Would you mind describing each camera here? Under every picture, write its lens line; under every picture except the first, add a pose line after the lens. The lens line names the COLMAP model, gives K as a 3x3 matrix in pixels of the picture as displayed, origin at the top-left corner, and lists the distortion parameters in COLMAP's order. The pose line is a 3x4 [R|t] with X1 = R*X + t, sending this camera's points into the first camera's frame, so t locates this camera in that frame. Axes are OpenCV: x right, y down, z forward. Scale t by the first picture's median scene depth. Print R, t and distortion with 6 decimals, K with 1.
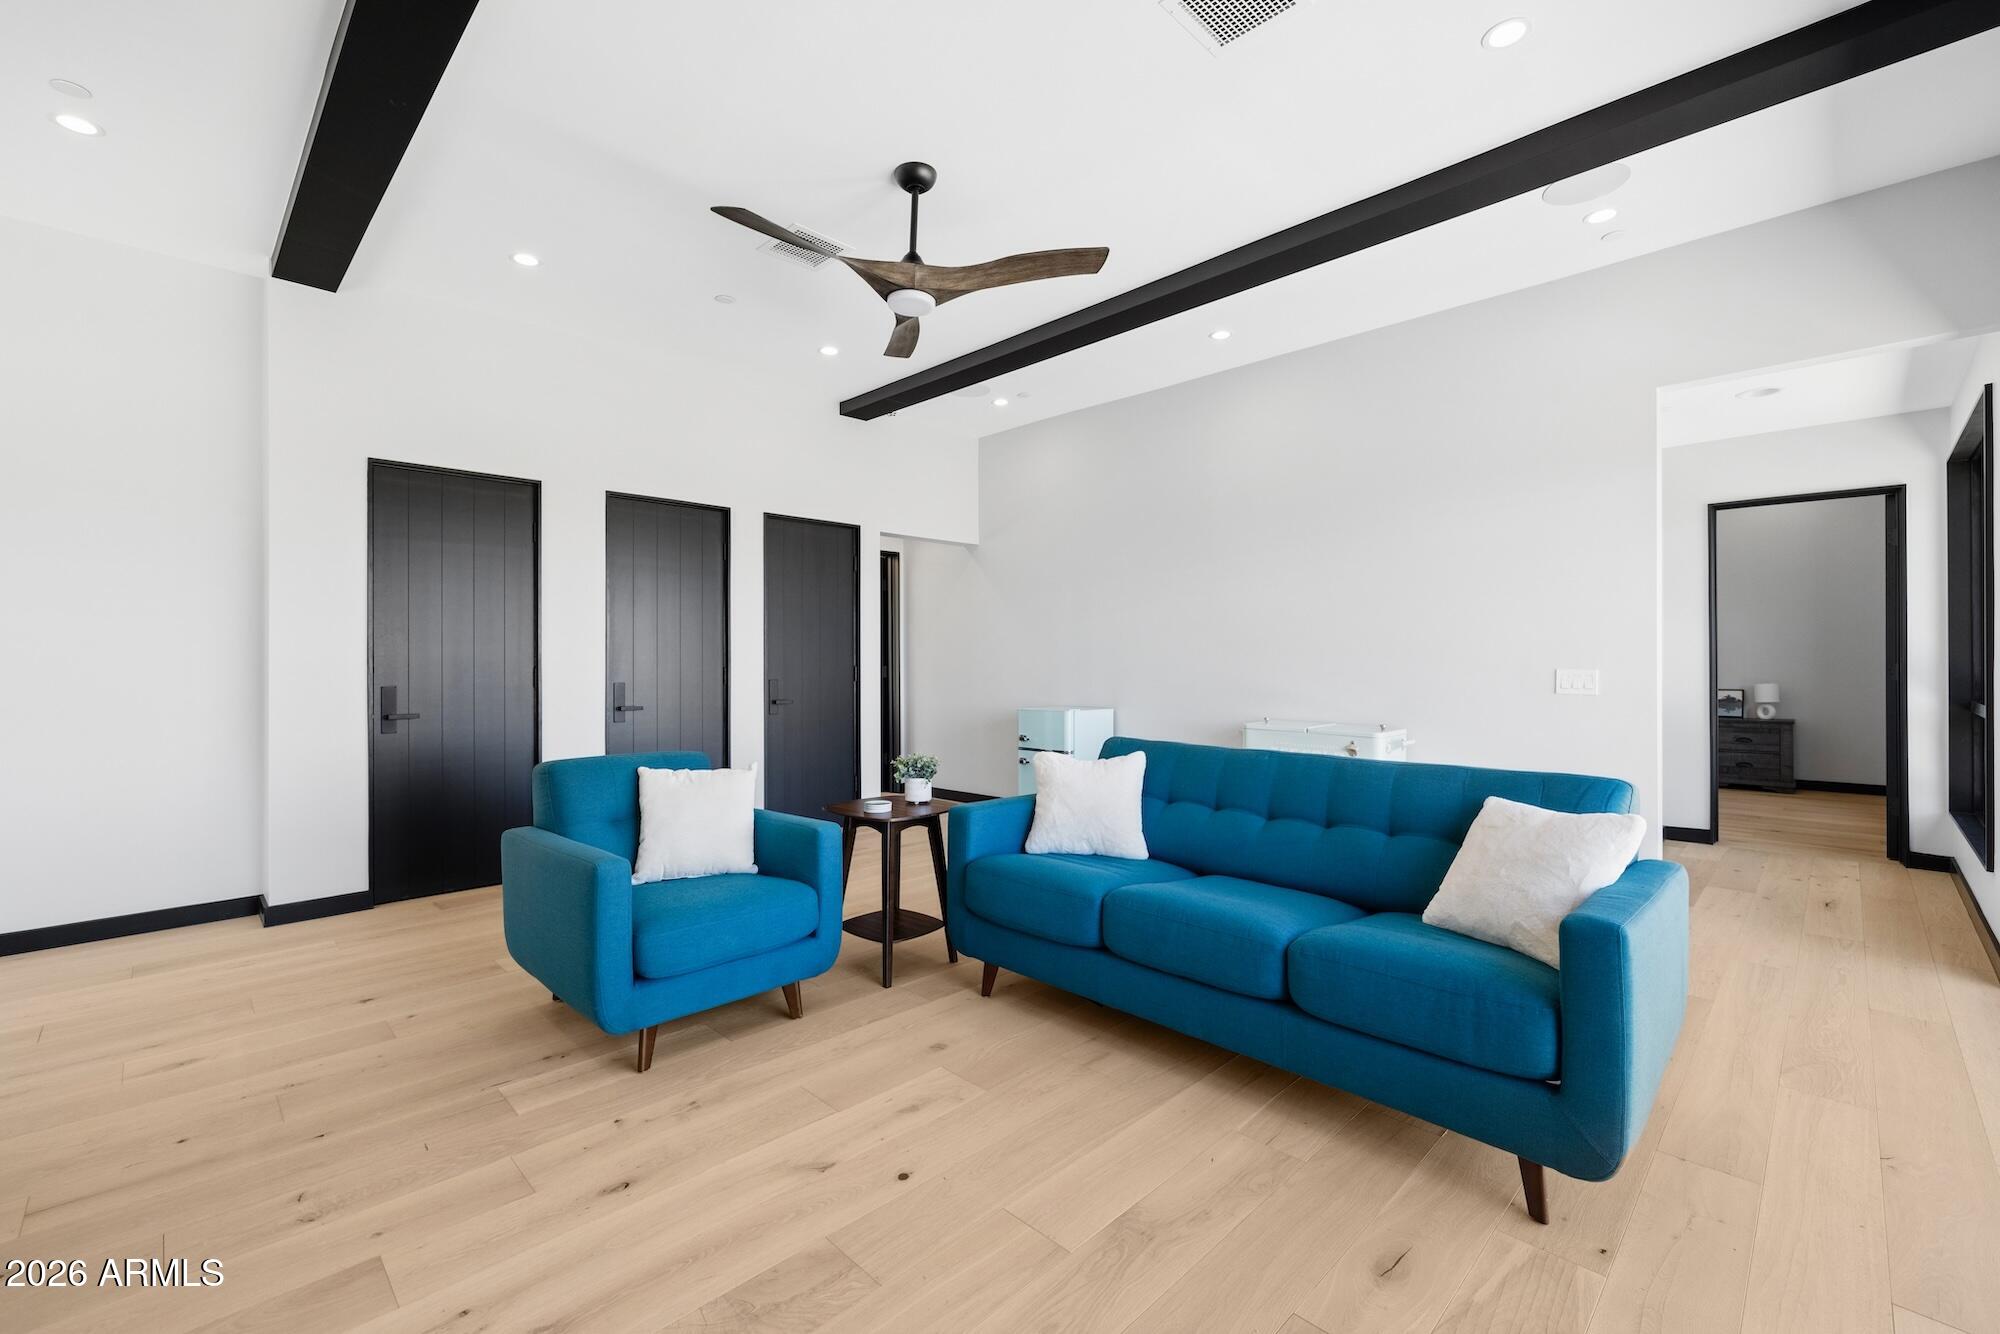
lens RADIAL K [[841.3, 0, 1002.5], [0, 841.3, 666.0], [0, 0, 1]] dist [-0.001804, -0.000091]
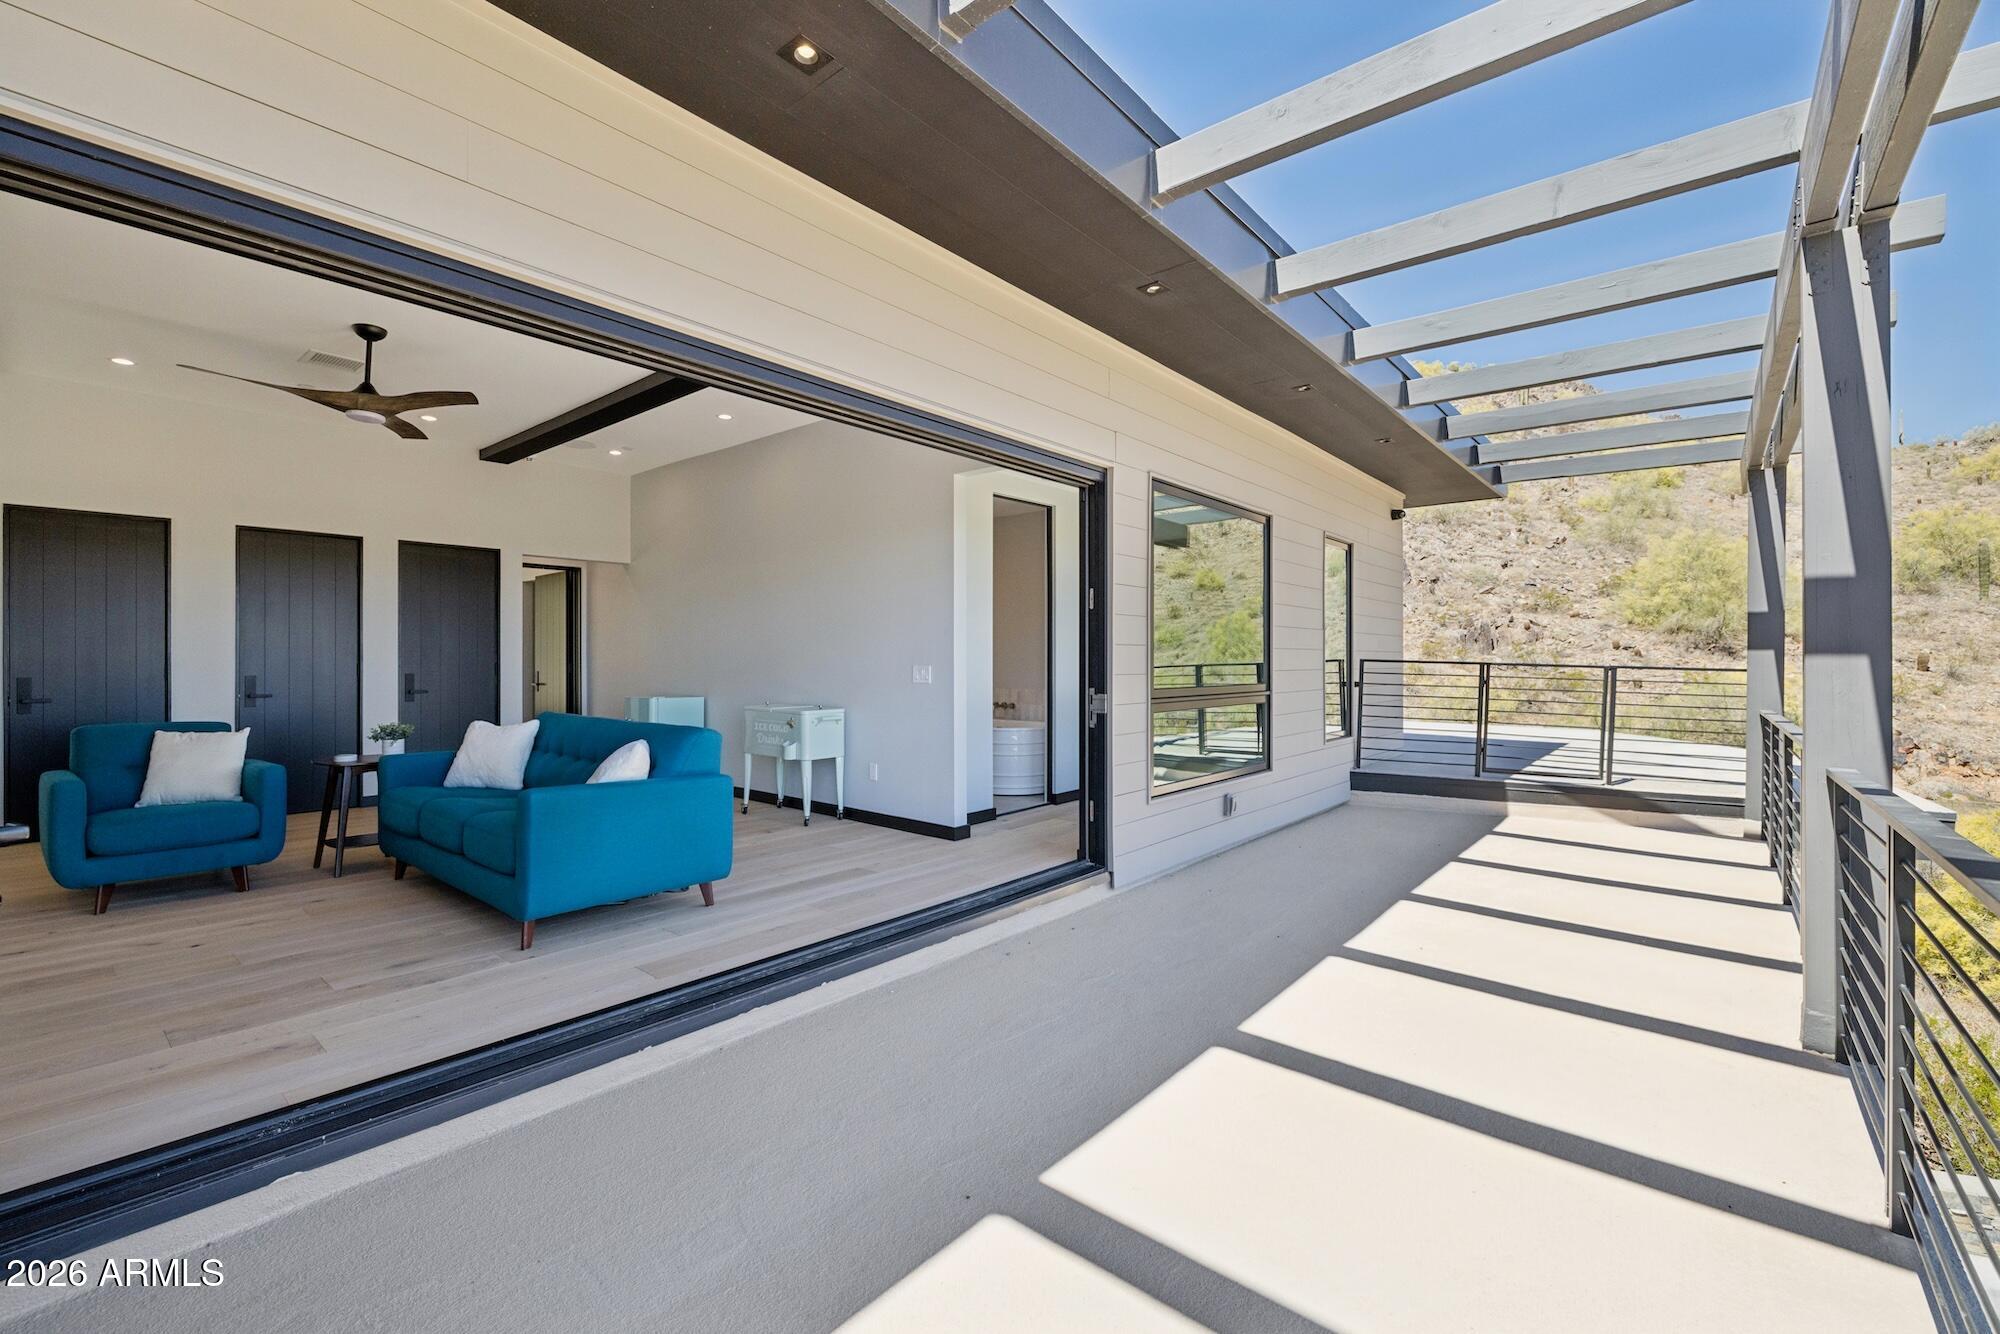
lens RADIAL K [[841.3, 0, 1005.5], [0, 841.3, 662.8], [0, 0, 1]] dist [-0.001804, -0.000091]
pose [[0.995701, 0.001263, 0.092621, 0.798016], [-0.001219, 0.999999, -0.000526, -0.000338], [-0.092622, 0.000411, 0.995701, -0.527062]]
